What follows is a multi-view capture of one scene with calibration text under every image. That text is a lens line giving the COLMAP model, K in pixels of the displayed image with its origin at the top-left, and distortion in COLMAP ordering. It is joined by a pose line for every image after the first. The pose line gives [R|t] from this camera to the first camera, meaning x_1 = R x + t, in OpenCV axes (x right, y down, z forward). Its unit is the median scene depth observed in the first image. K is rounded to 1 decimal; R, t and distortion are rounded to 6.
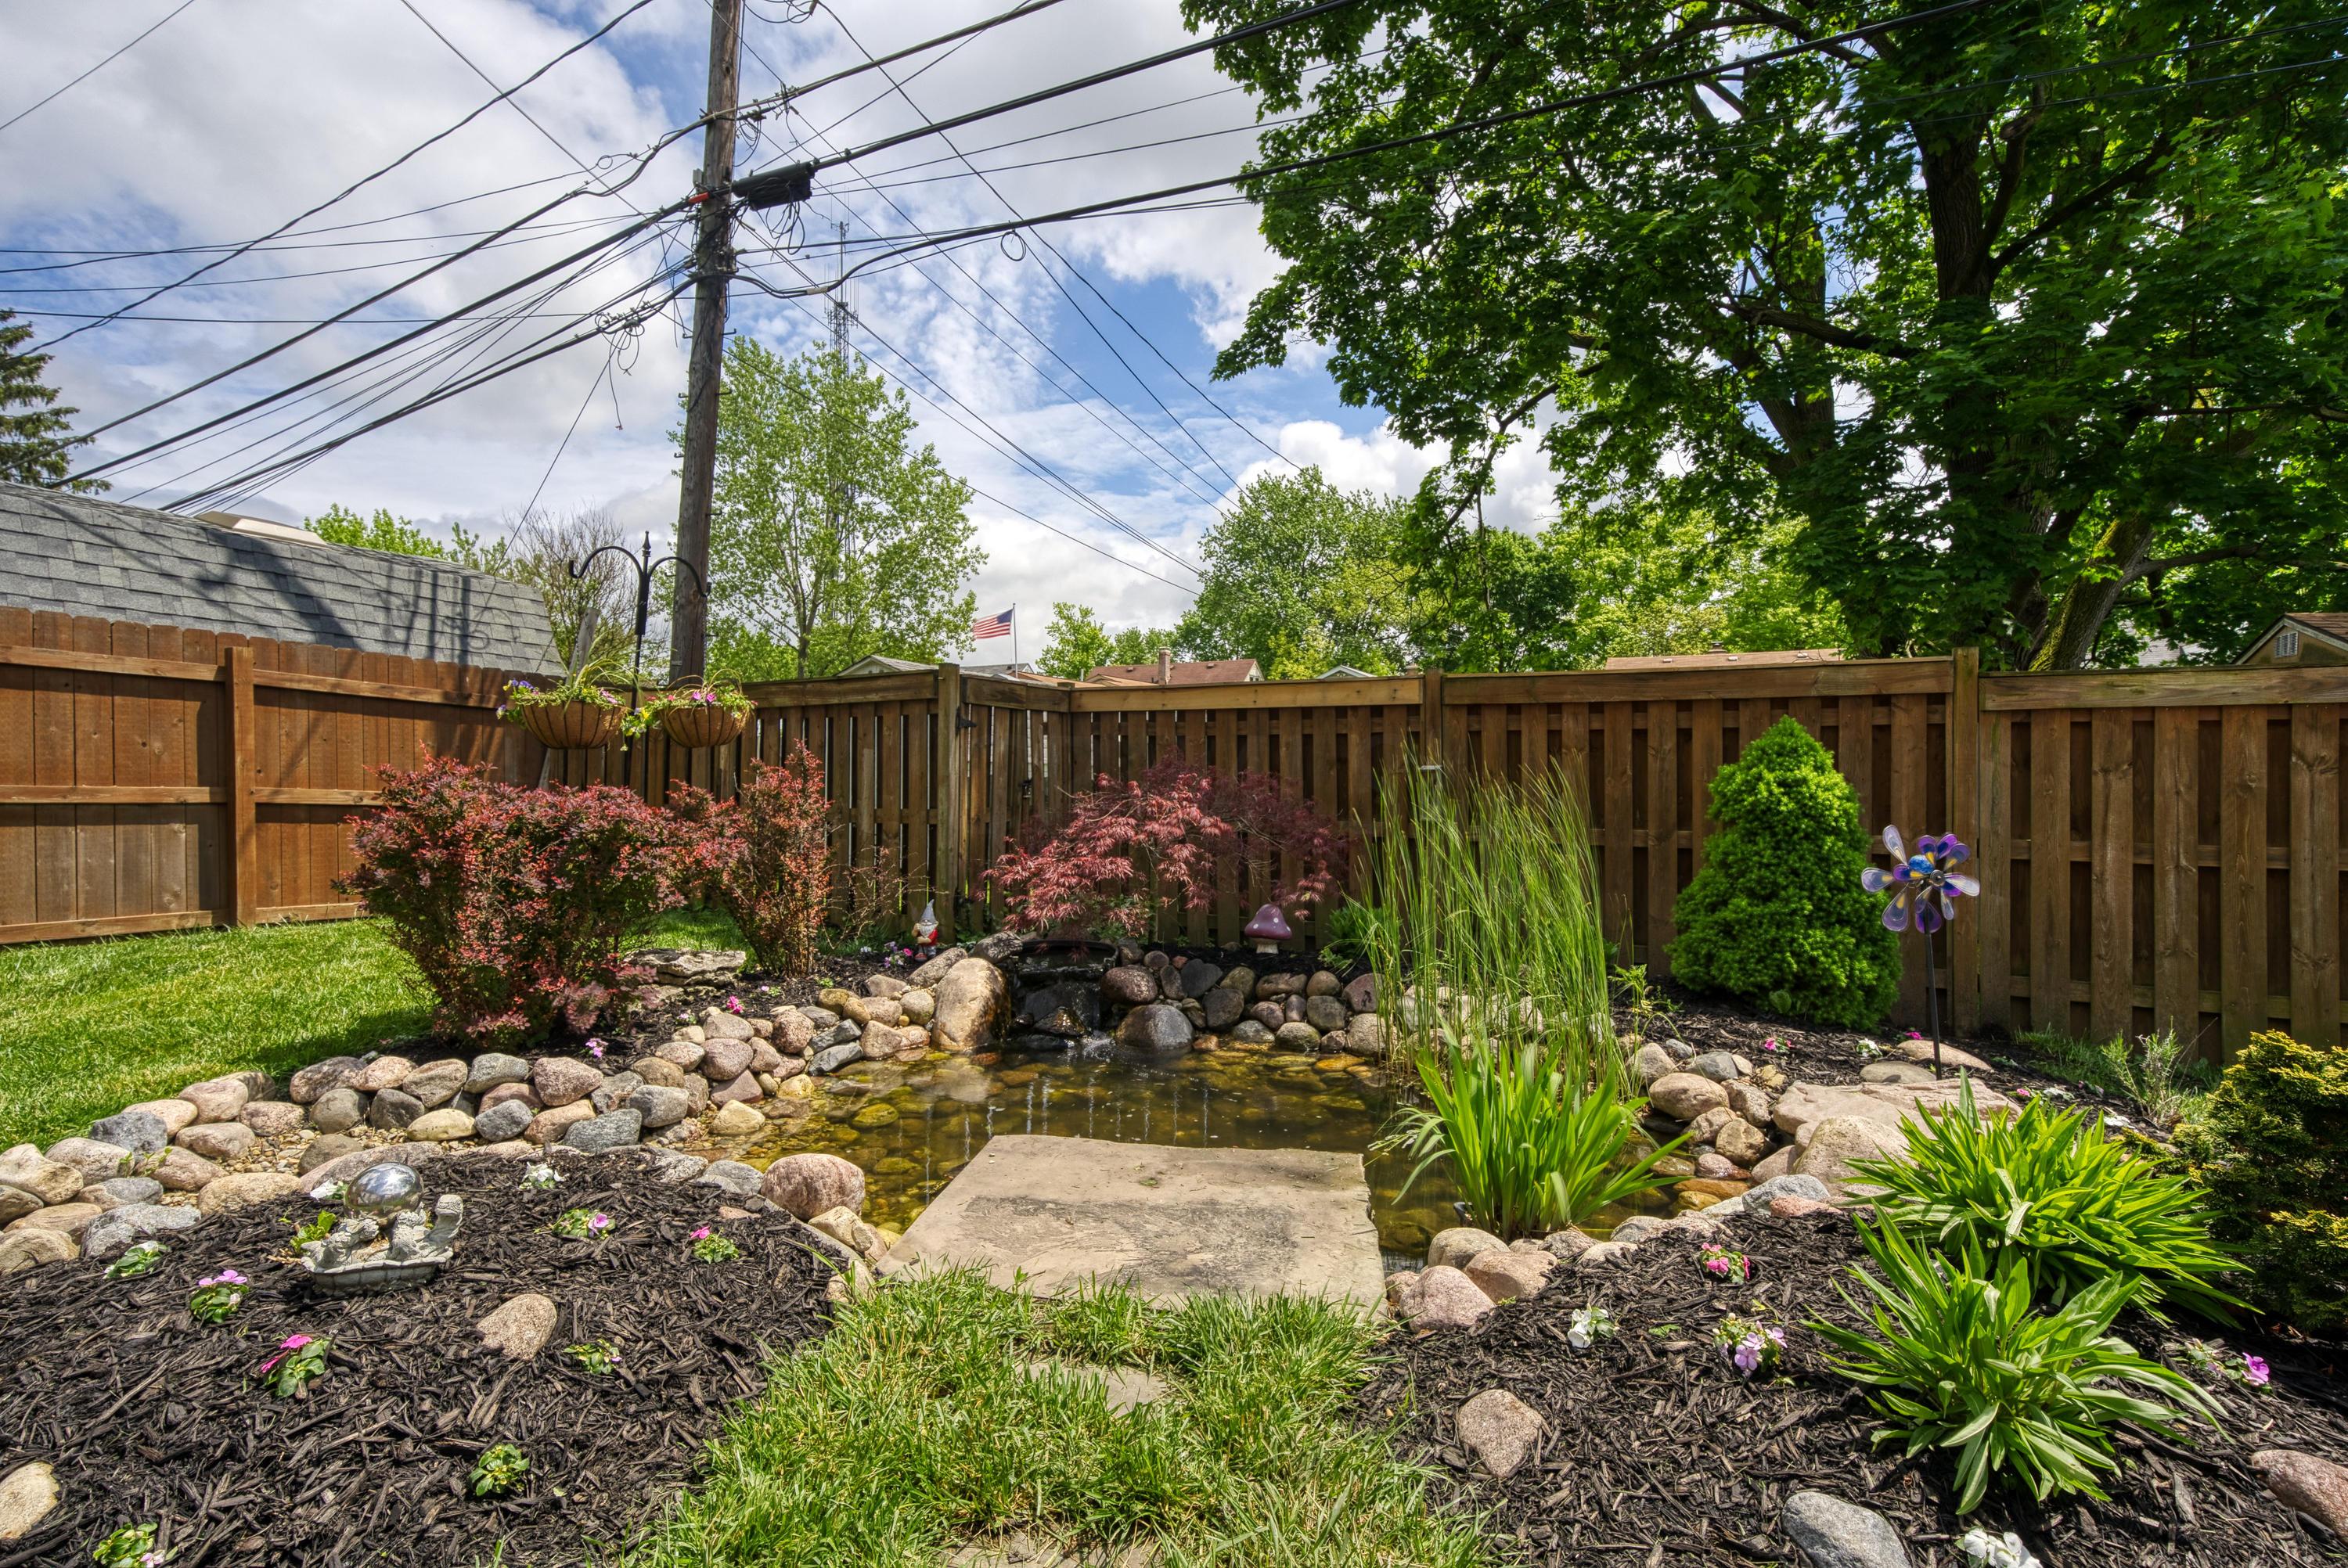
lens RADIAL K [[1069.6, 0, 1170.8], [0, 1069.6, 774.3], [0, 0, 1]] dist [0.006484, 0.004312]
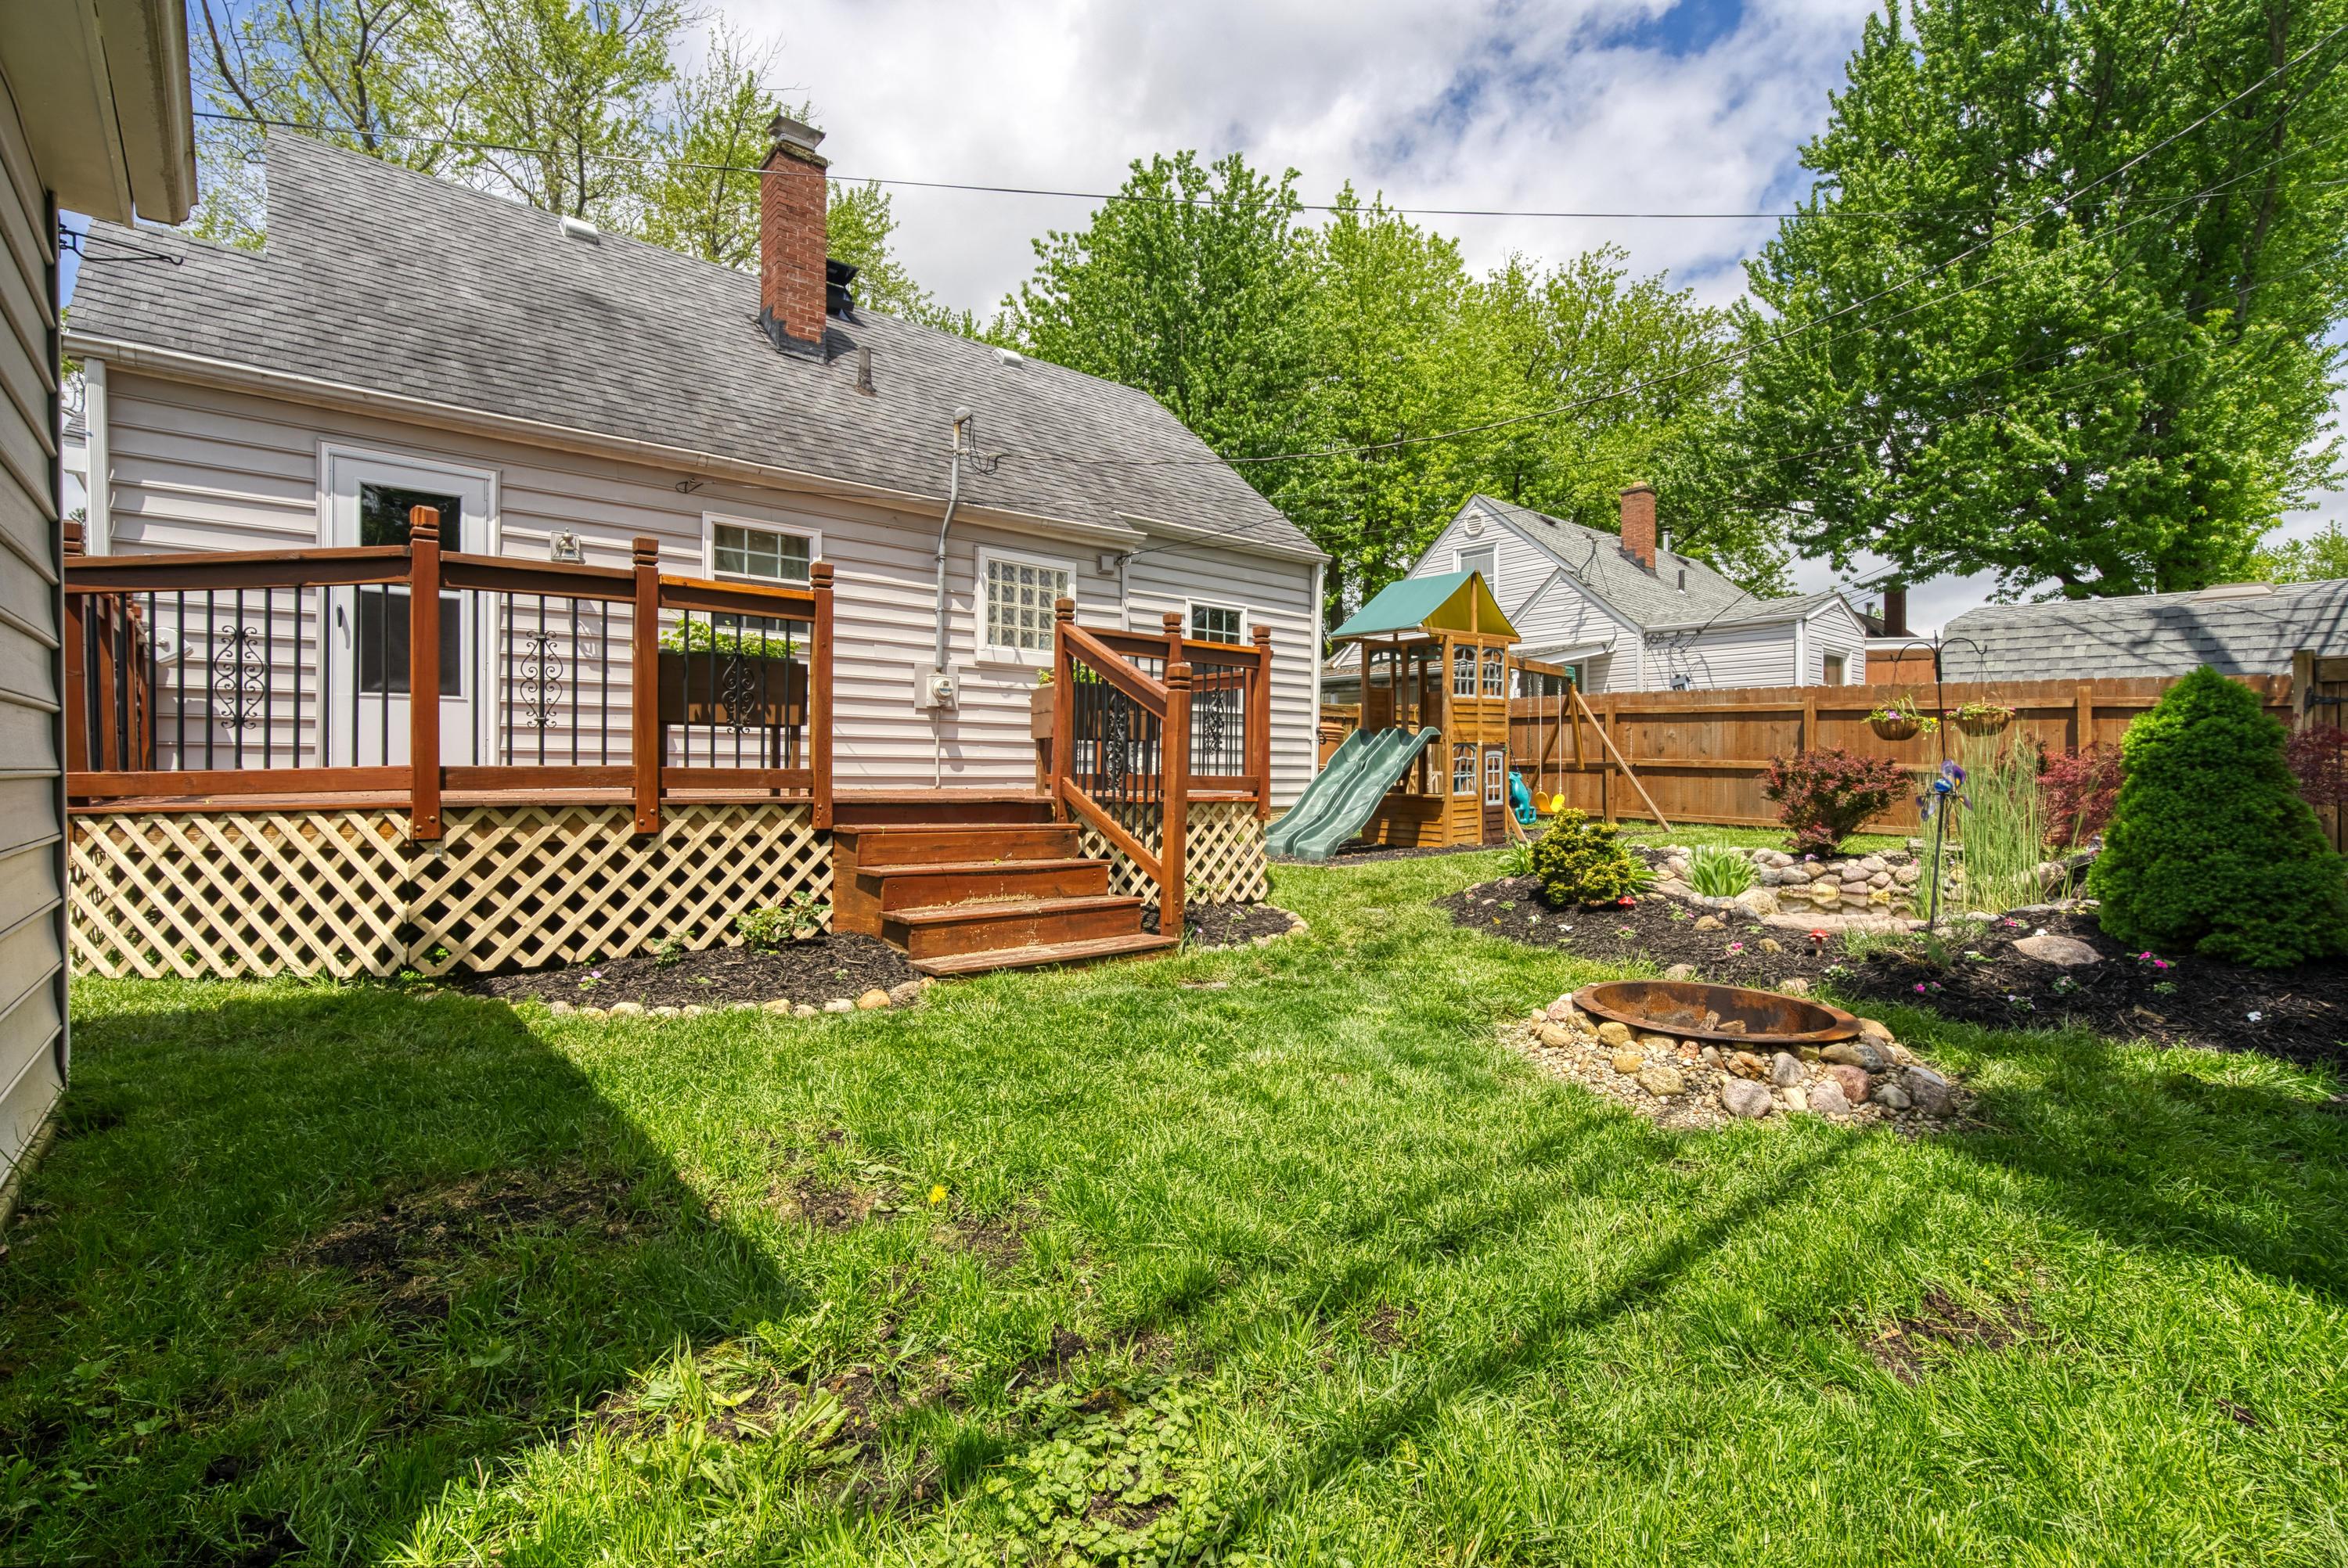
lens RADIAL K [[1065.4, 0, 1170.6], [0, 1065.4, 777.0], [0, 0, 1]] dist [0.011075, 0.000066]
pose [[-0.385859, -0.006929, -0.922532, 0.997336], [-0.004963, 0.999973, -0.005435, 0.034385], [0.922545, 0.002481, -0.385882, 0.237102]]
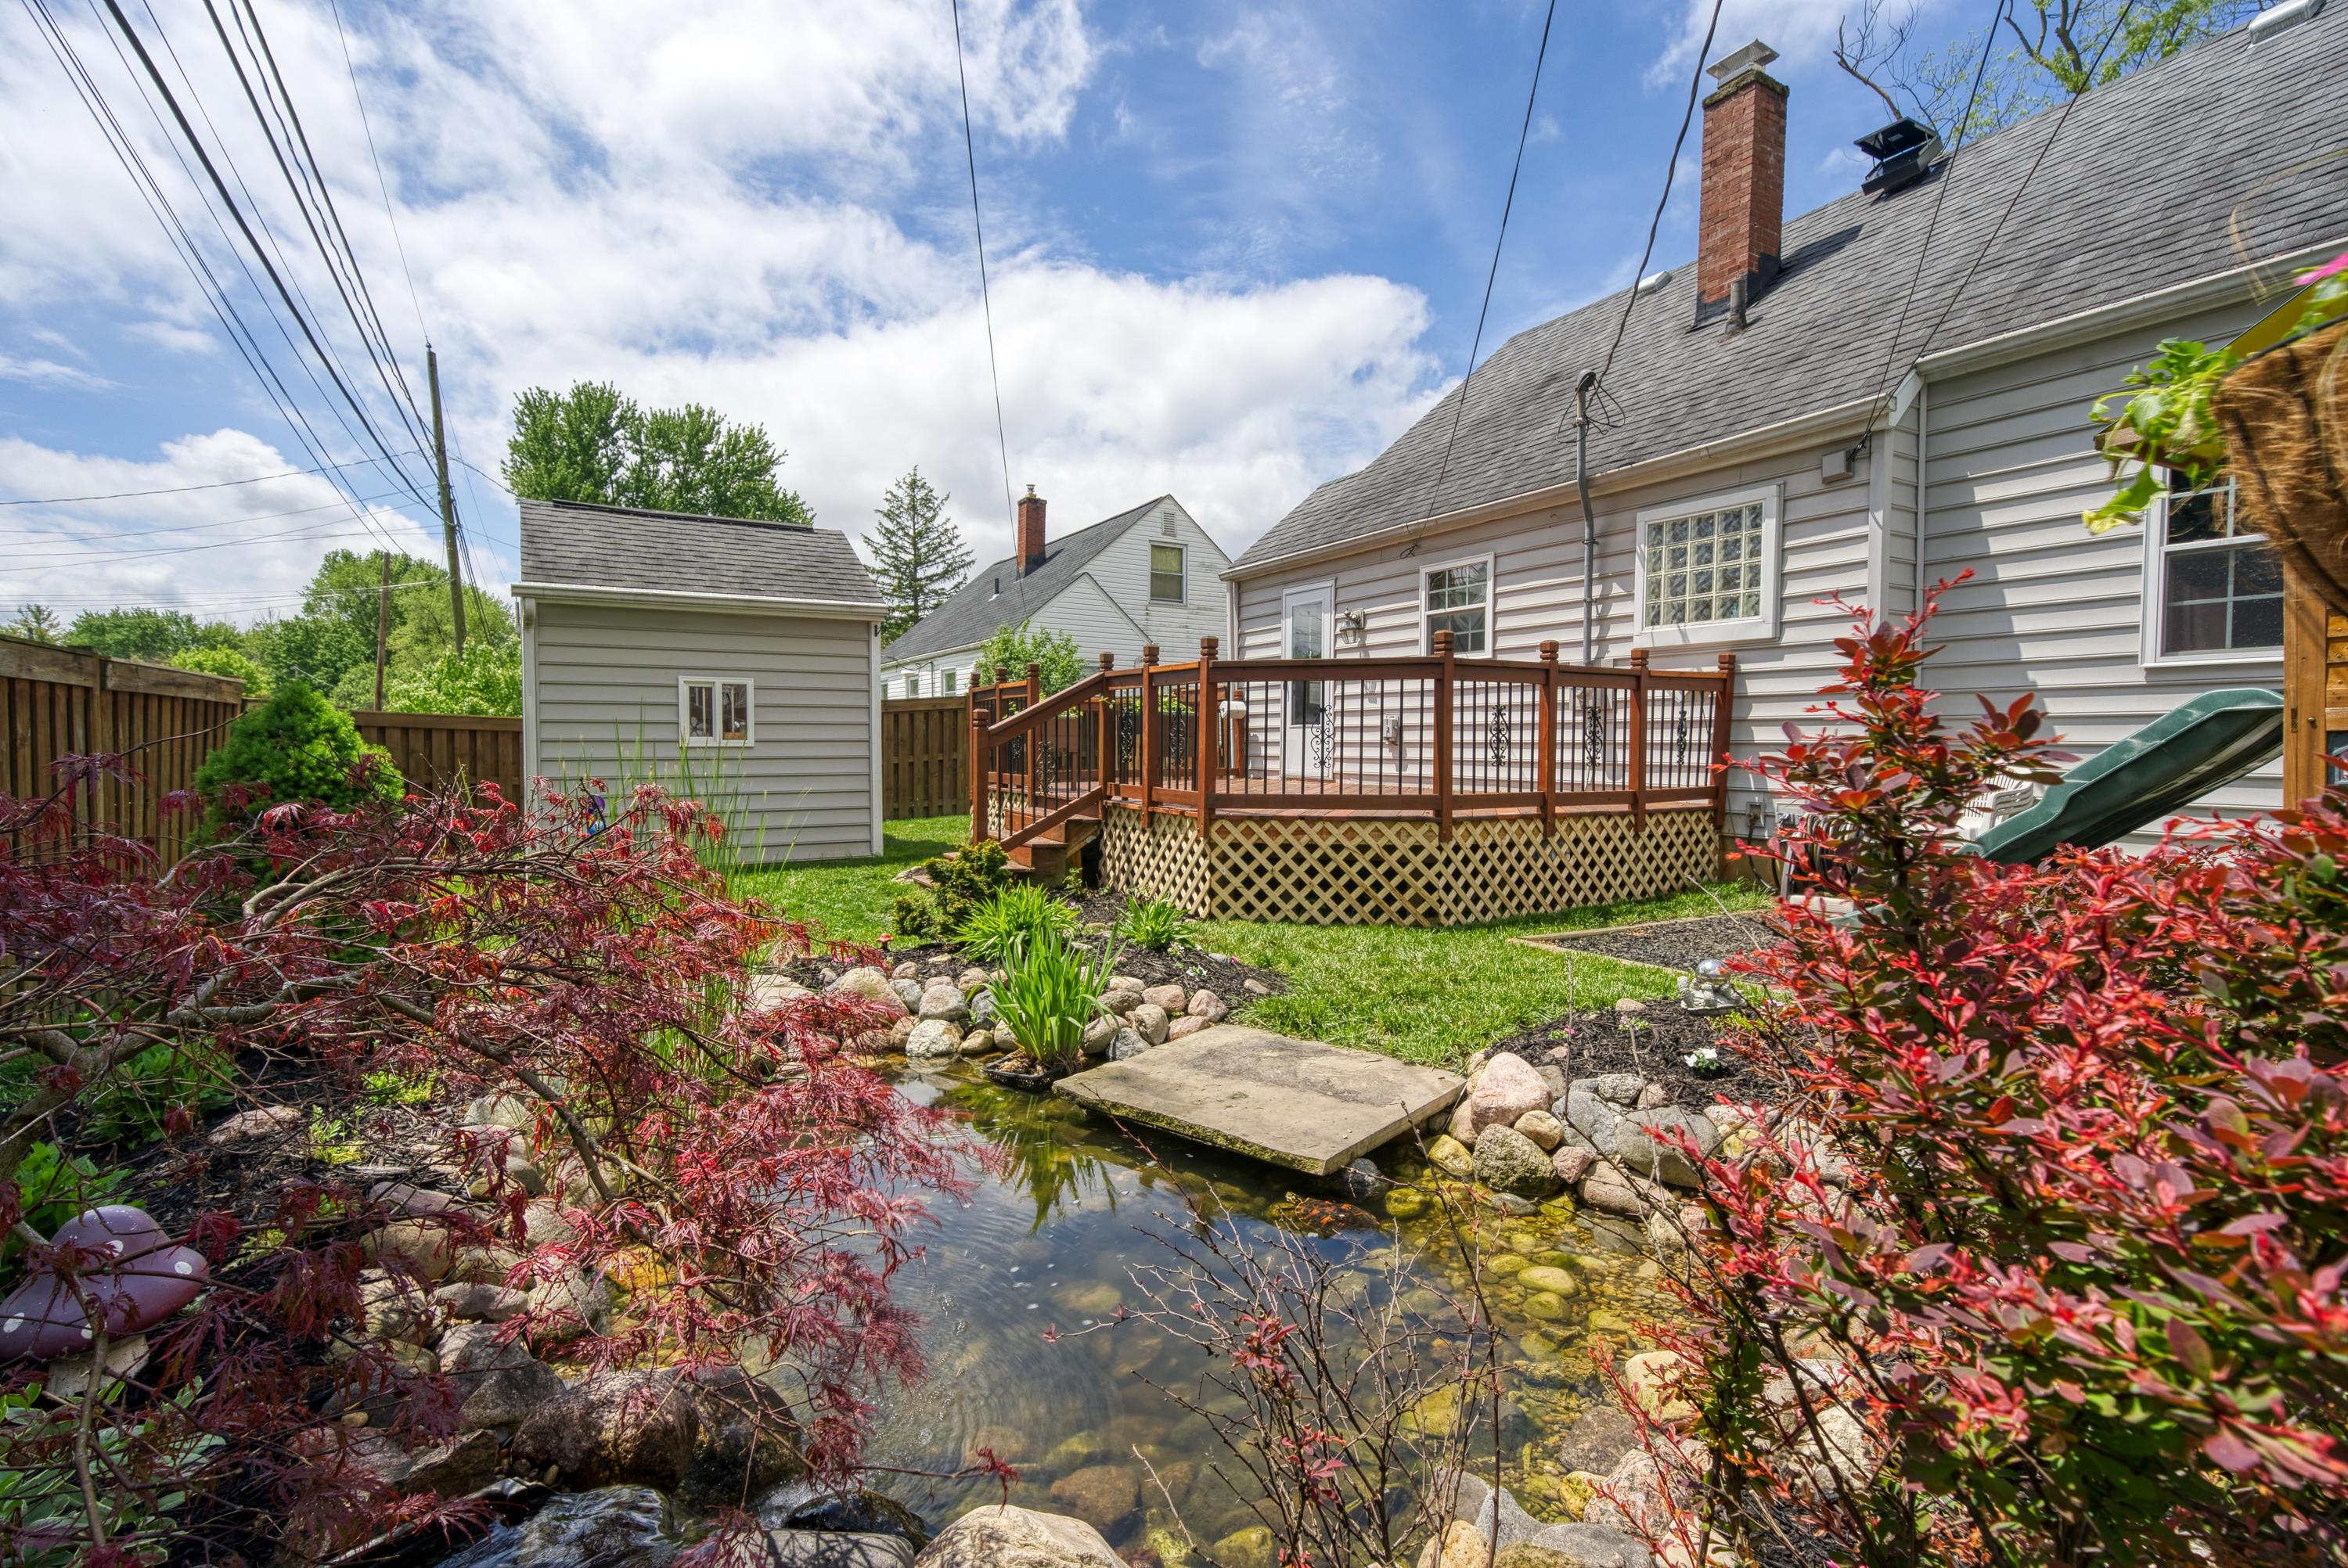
lens RADIAL K [[1069.6, 0, 1170.8], [0, 1069.6, 774.3], [0, 0, 1]] dist [0.006484, 0.004312]
pose [[-0.839064, -0.024847, 0.543464, -0.199000], [-0.010146, 0.999497, 0.030032, -0.007534], [-0.543938, 0.019685, -0.838895, 0.671668]]
